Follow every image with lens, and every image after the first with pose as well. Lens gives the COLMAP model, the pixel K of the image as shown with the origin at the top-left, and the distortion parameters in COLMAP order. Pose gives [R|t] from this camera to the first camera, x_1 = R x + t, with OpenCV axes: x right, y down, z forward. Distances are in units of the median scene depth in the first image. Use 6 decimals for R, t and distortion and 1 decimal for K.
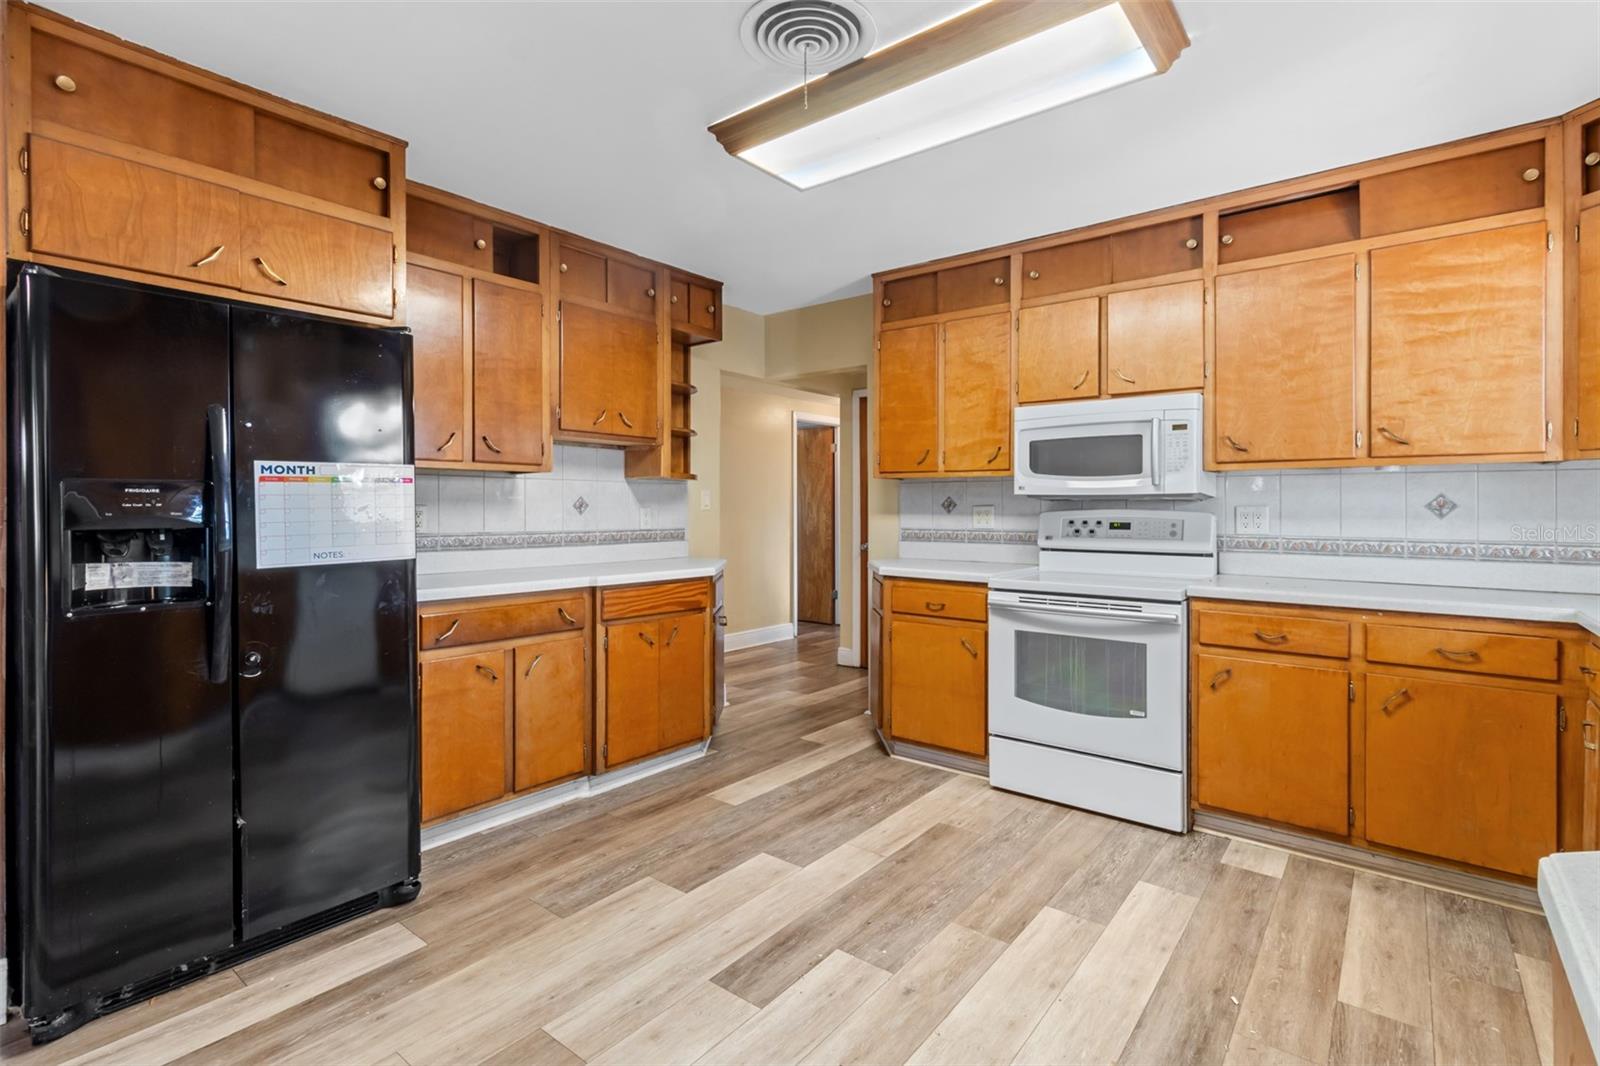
lens RADIAL K [[744.8, 0, 809.8], [0, 744.8, 518.3], [0, 0, 1]] dist [-0.001141, 0.000093]
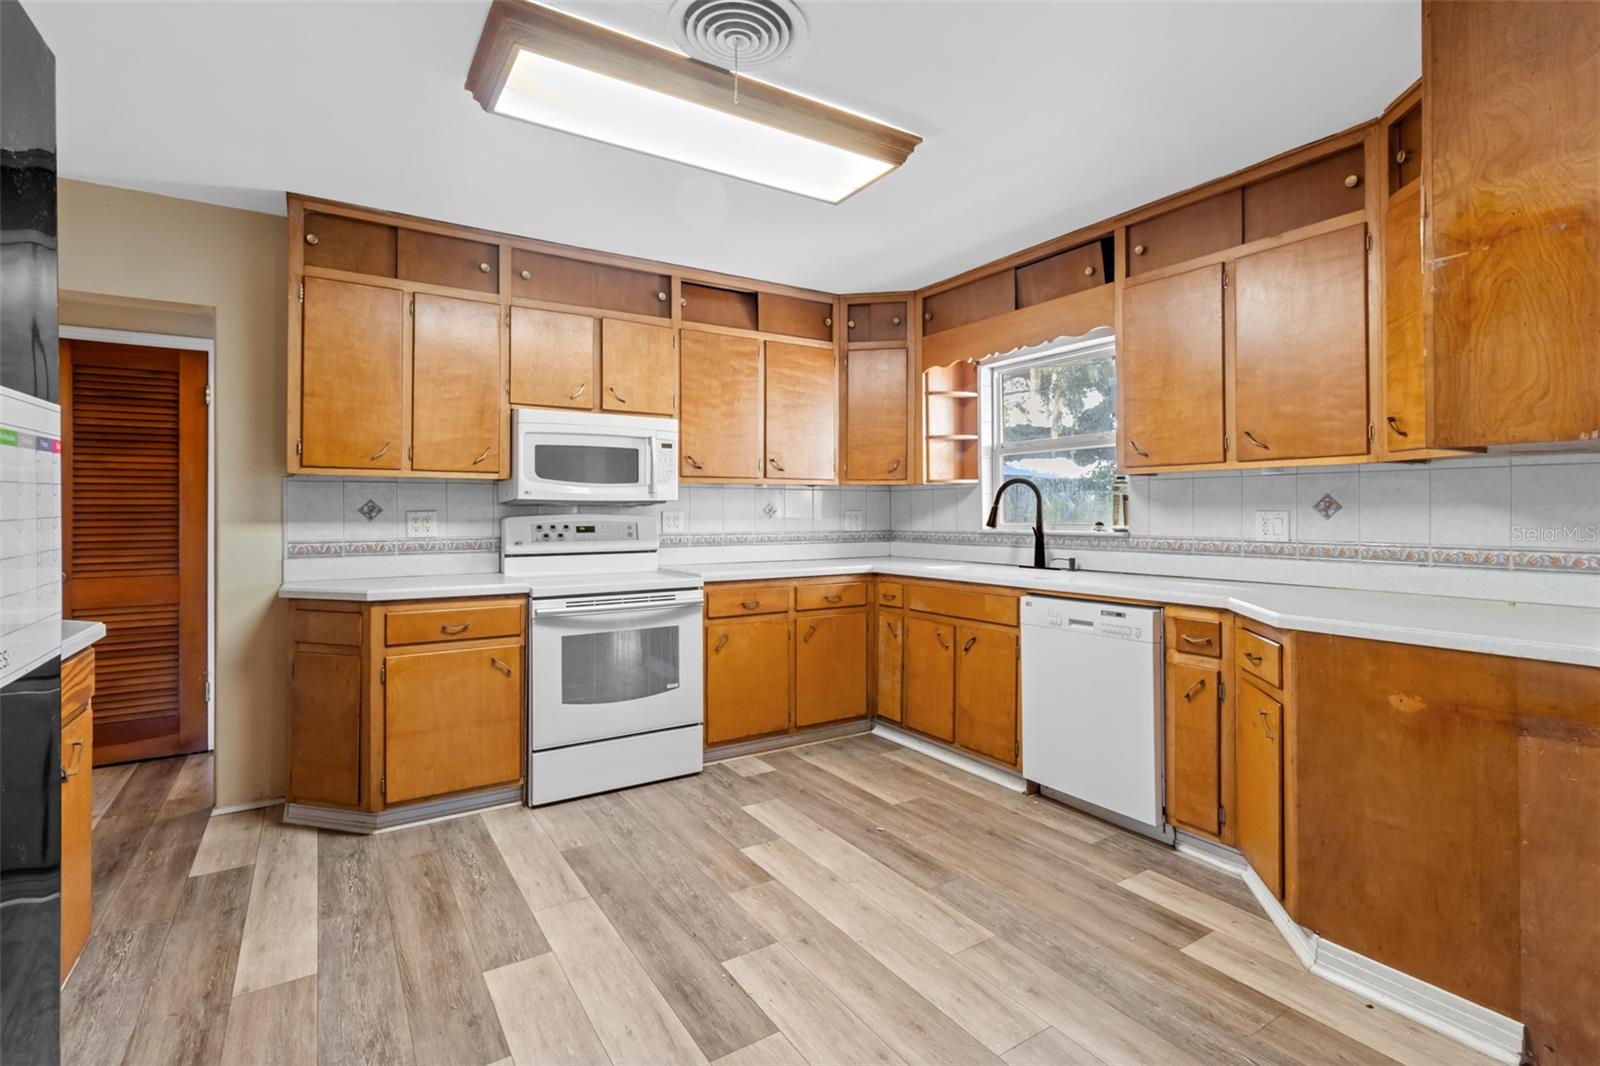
lens RADIAL K [[744.8, 0, 805.4], [0, 744.8, 518.7], [0, 0, 1]] dist [-0.001141, 0.000093]
pose [[0.330976, -0.012025, 0.943563, -0.598804], [0.017518, 0.999825, 0.006597, -0.007827], [-0.943477, 0.014346, 0.331128, 0.398421]]
